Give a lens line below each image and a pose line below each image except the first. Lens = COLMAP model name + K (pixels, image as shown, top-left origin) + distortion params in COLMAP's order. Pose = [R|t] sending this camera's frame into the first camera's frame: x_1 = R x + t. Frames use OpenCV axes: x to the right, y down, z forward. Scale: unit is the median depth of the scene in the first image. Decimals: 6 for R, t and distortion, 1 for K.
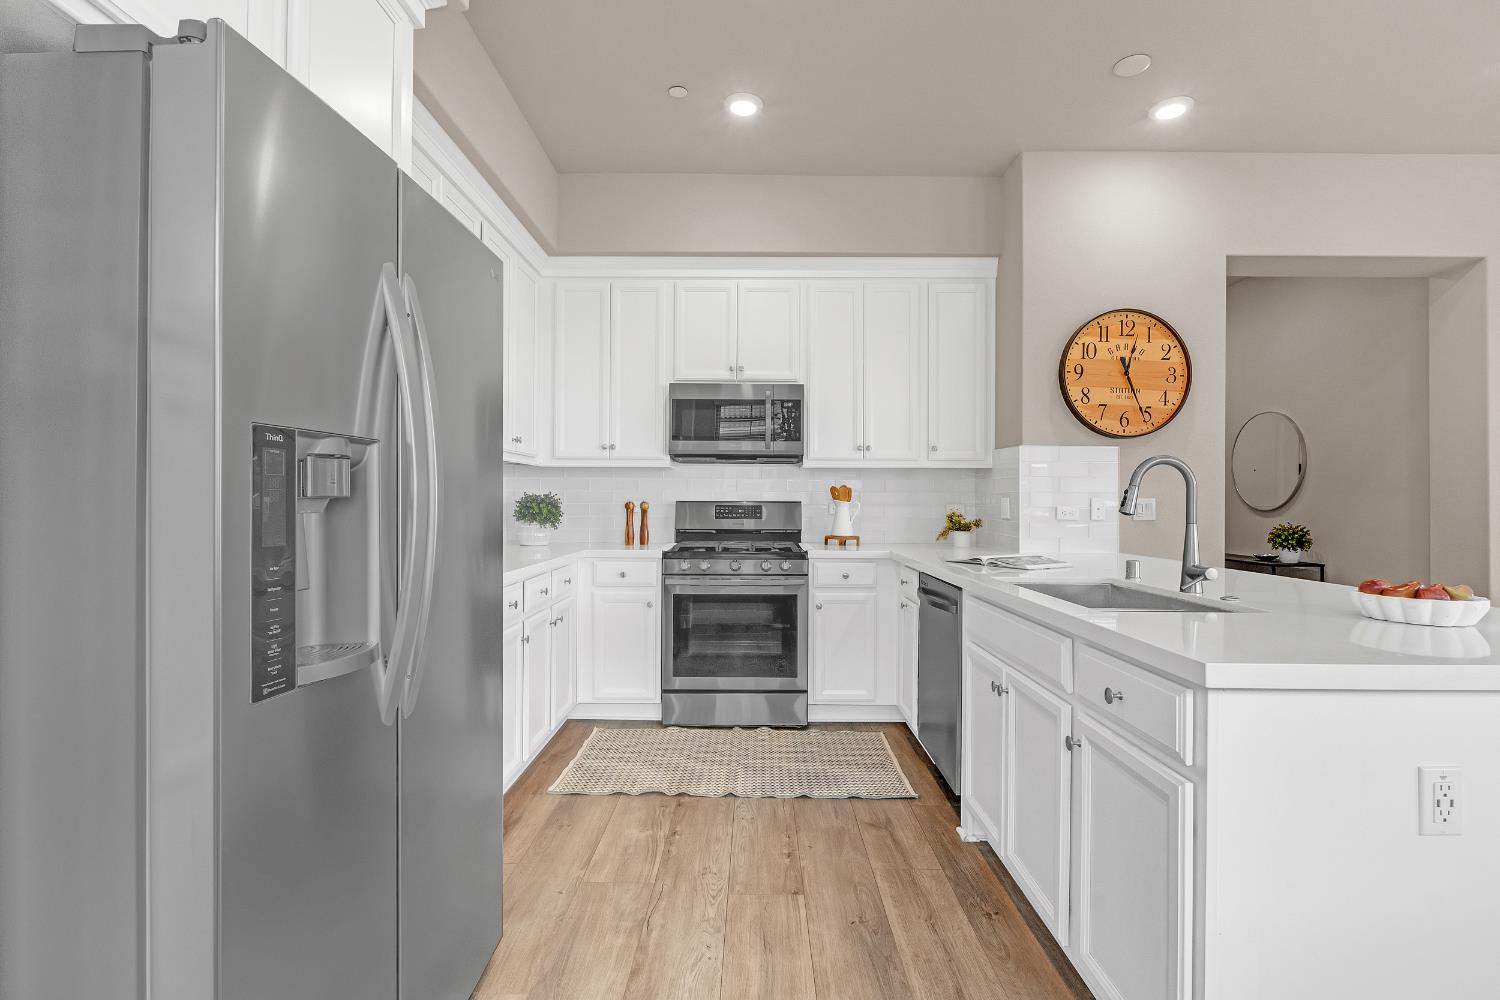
lens RADIAL K [[704.2, 0, 742.2], [0, 704.2, 500.6], [0, 0, 1]] dist [-0.002203, 0.000178]
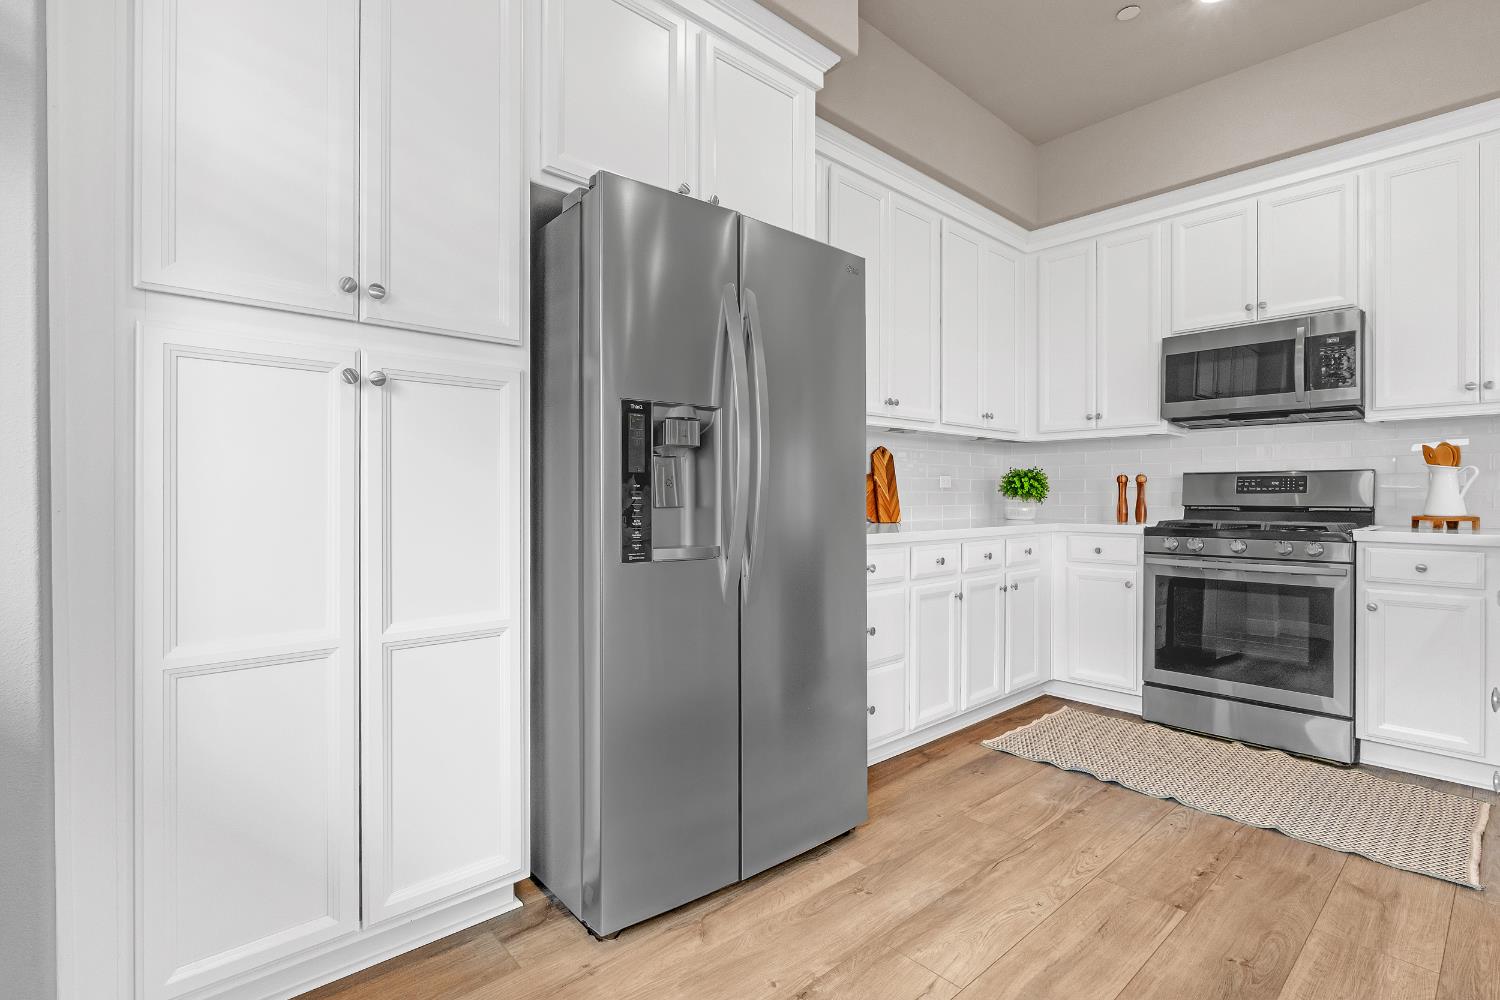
lens RADIAL K [[704.2, 0, 742.2], [0, 704.2, 500.6], [0, 0, 1]] dist [-0.002203, 0.000178]
pose [[0.672763, 0.003081, -0.739852, 0.207375], [-0.000088, 0.999992, 0.004084, 0.035326], [0.739858, -0.002683, 0.672757, 0.018870]]
